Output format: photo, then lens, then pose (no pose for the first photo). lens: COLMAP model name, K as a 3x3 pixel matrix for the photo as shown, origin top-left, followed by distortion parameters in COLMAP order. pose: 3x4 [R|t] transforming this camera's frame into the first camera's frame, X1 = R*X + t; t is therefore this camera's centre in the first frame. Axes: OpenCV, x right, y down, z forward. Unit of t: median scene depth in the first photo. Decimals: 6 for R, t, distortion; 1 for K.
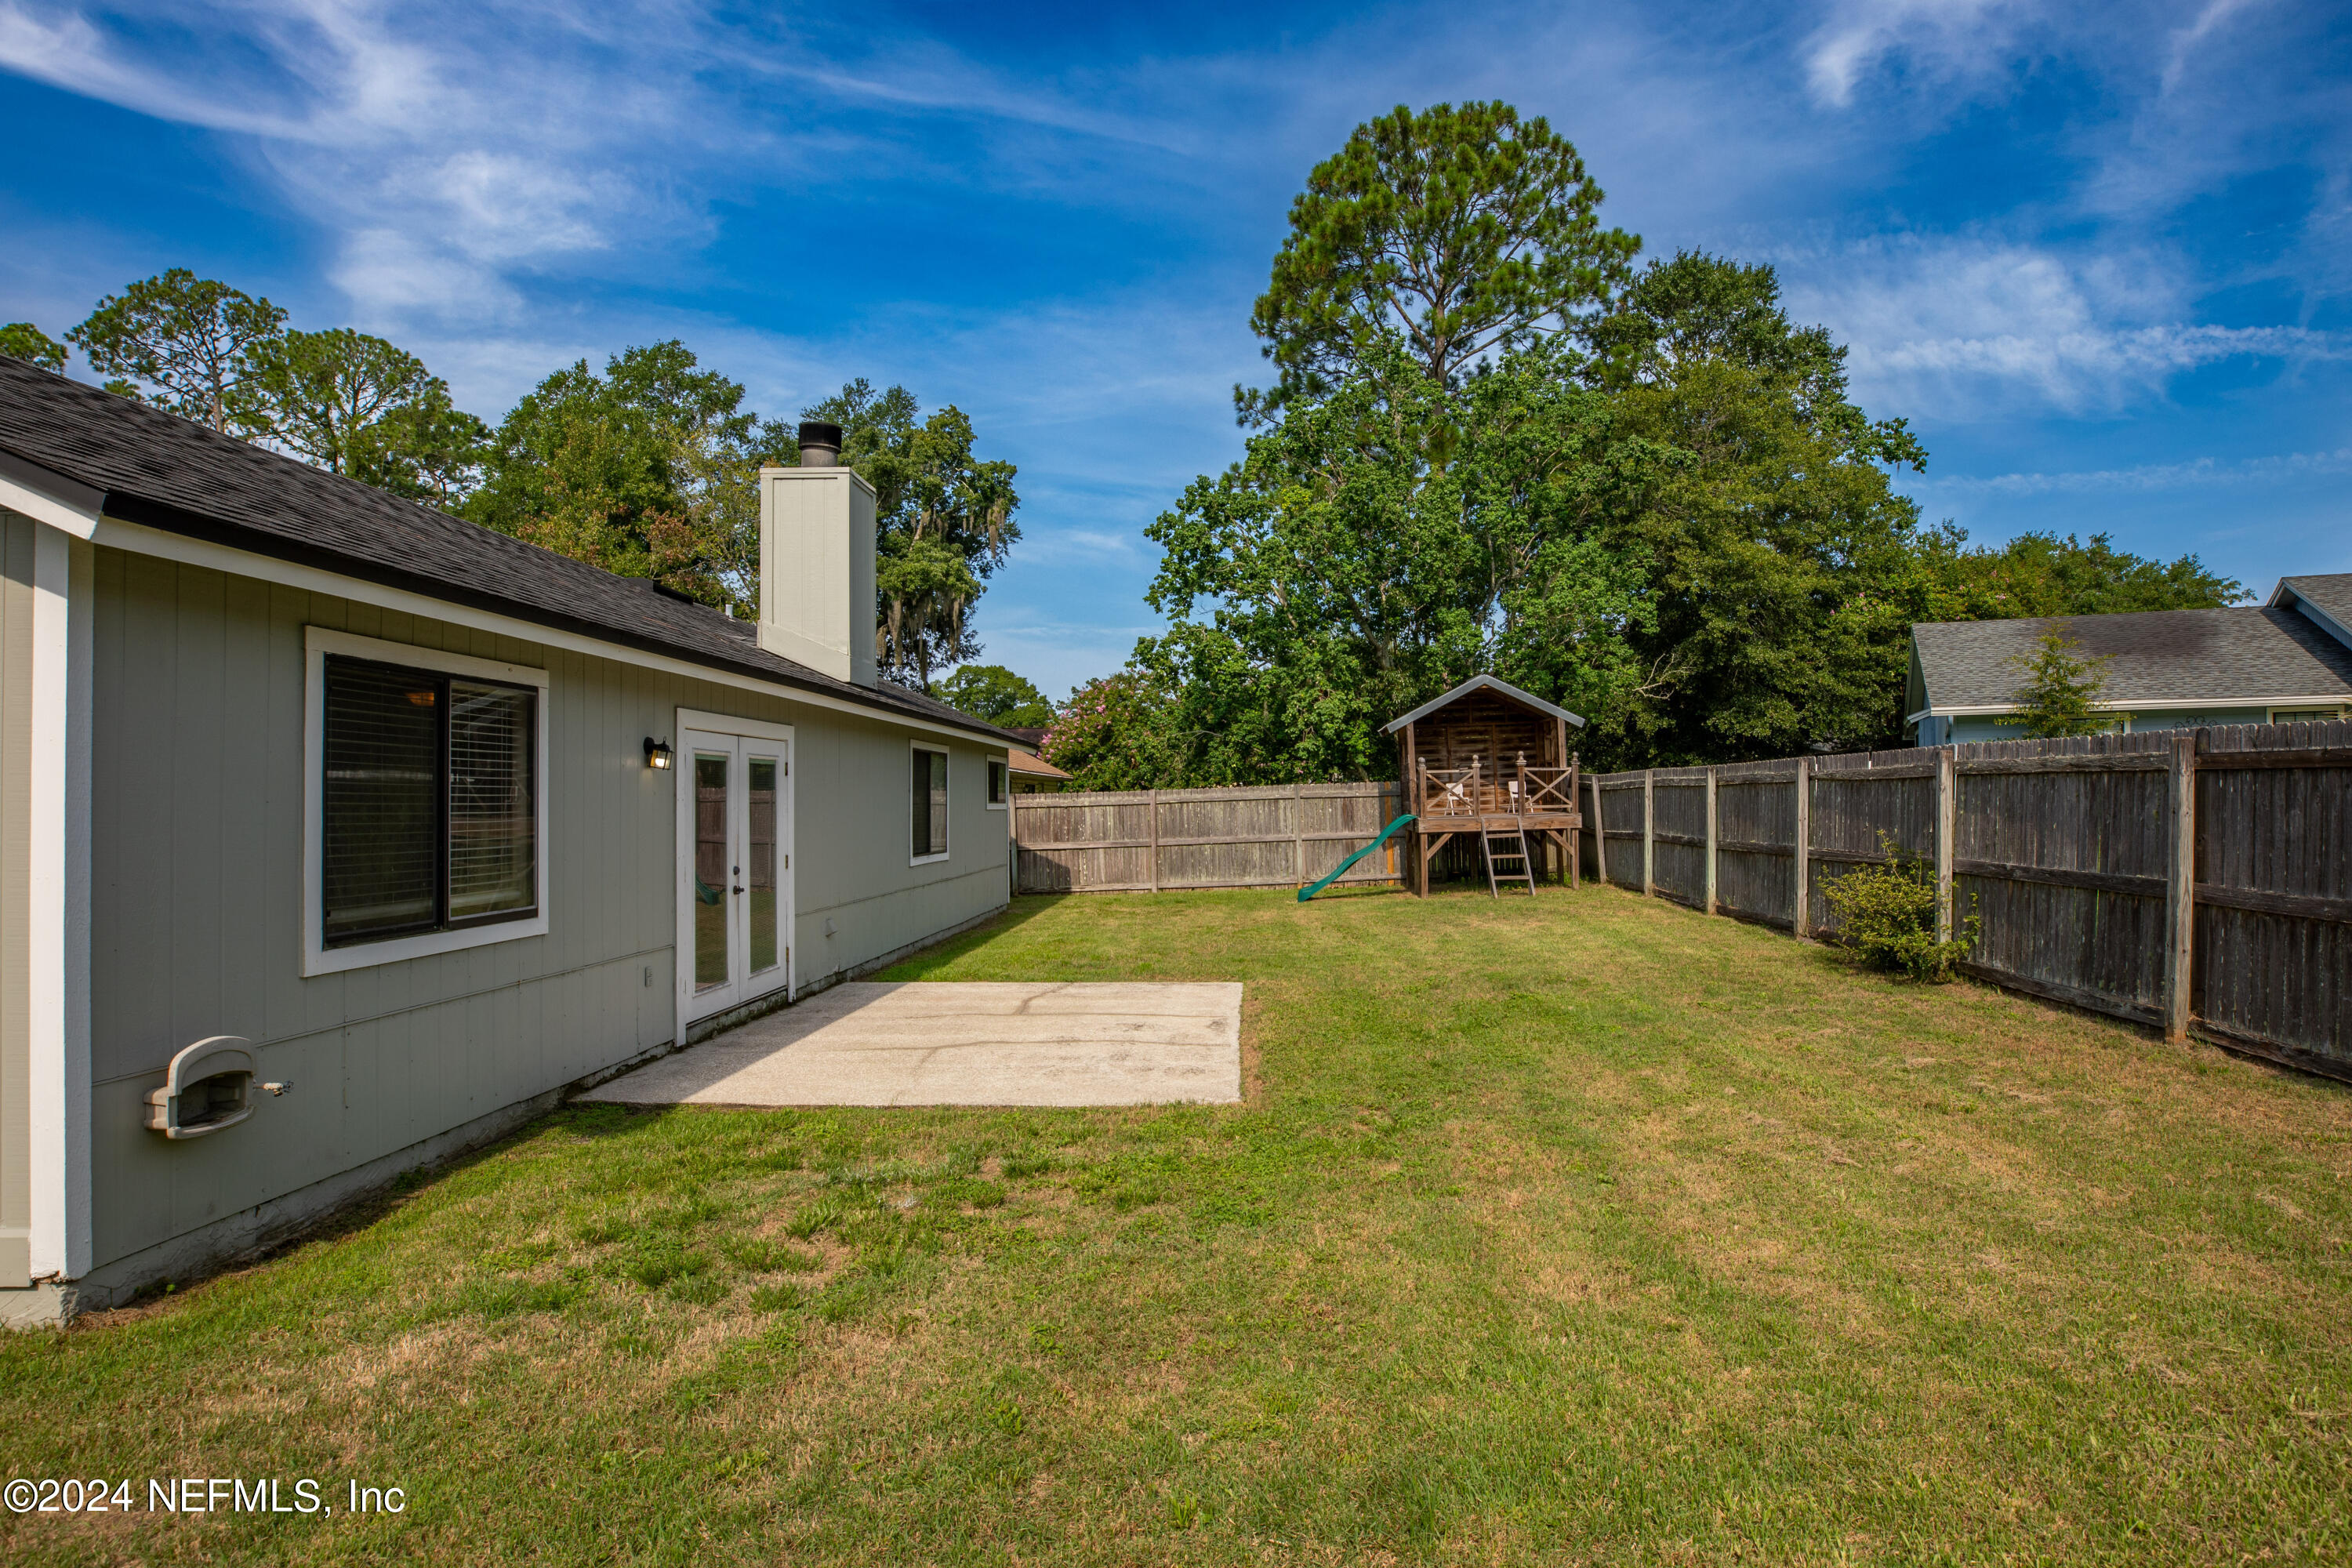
lens RADIAL K [[1164.9, 0, 1176.0], [0, 1164.9, 784.0], [0, 0, 1]] dist [-0.039747, 0.010751]
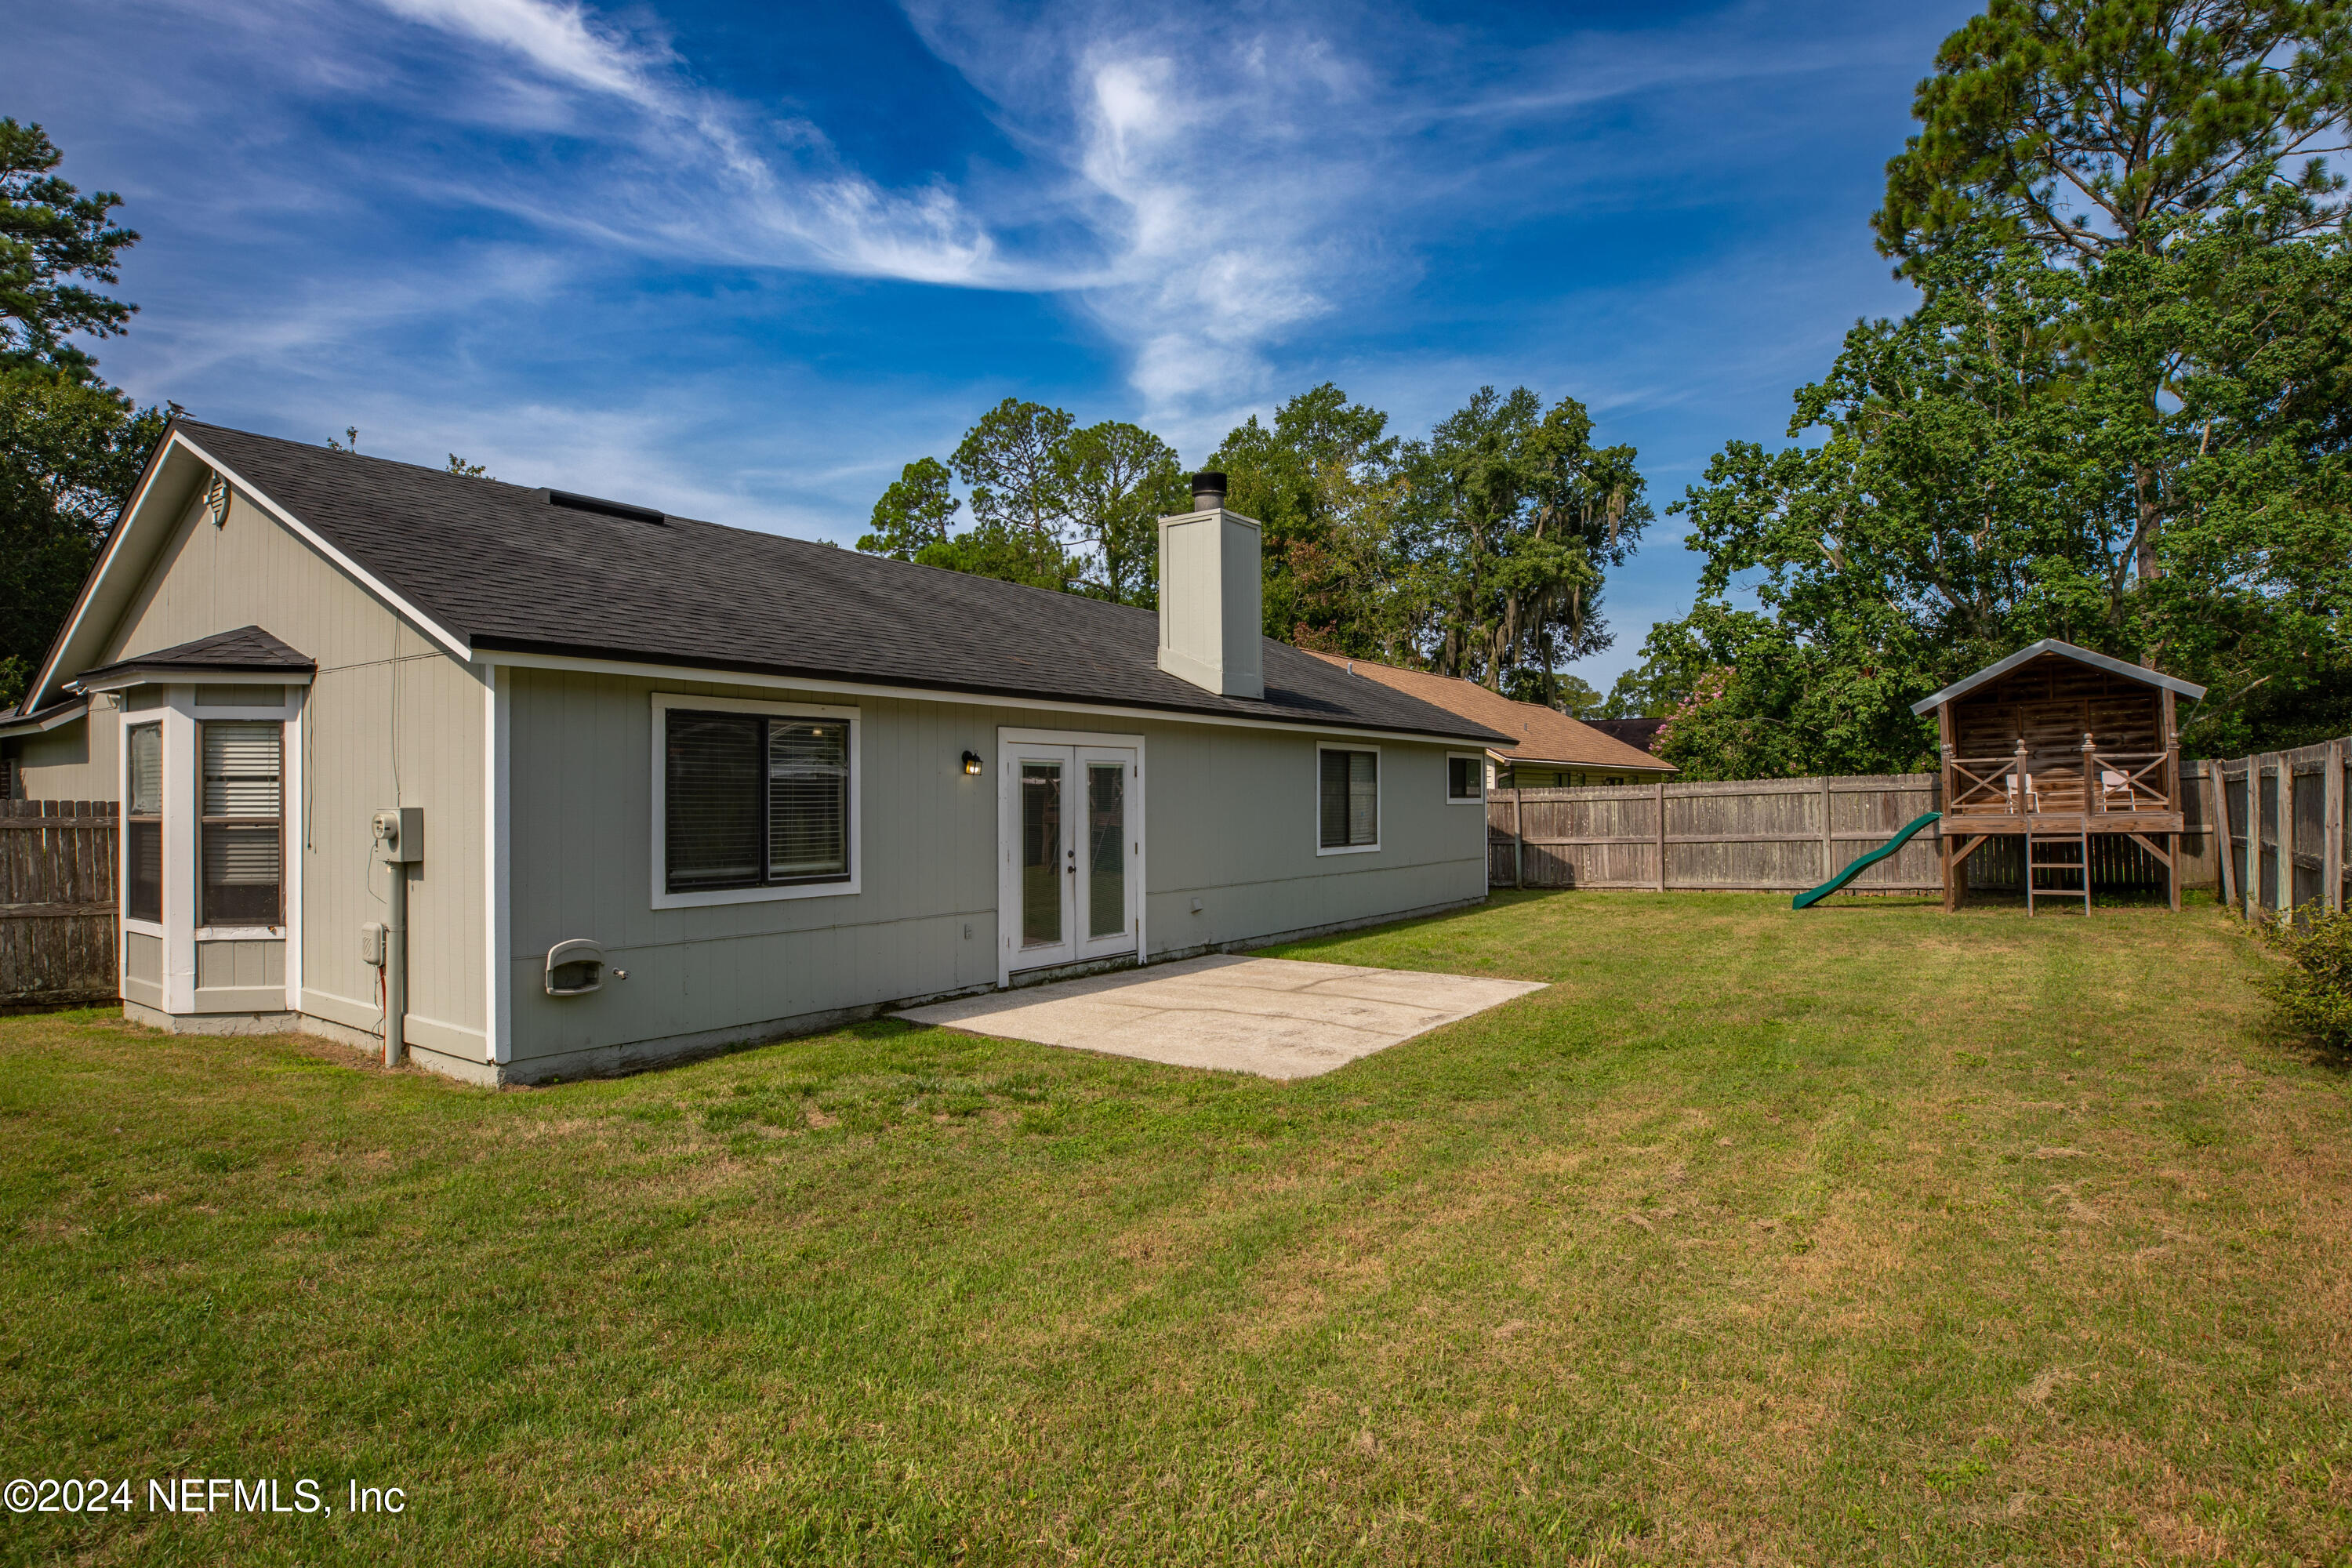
lens RADIAL K [[1132.5, 0, 1176.0], [0, 1132.5, 784.0], [0, 0, 1]] dist [-0.042644, 0.012362]
pose [[0.824659, -0.005664, -0.565602, 0.172328], [0.009445, 0.999948, 0.003758, -0.001847], [0.565552, -0.008442, 0.824670, 0.024165]]
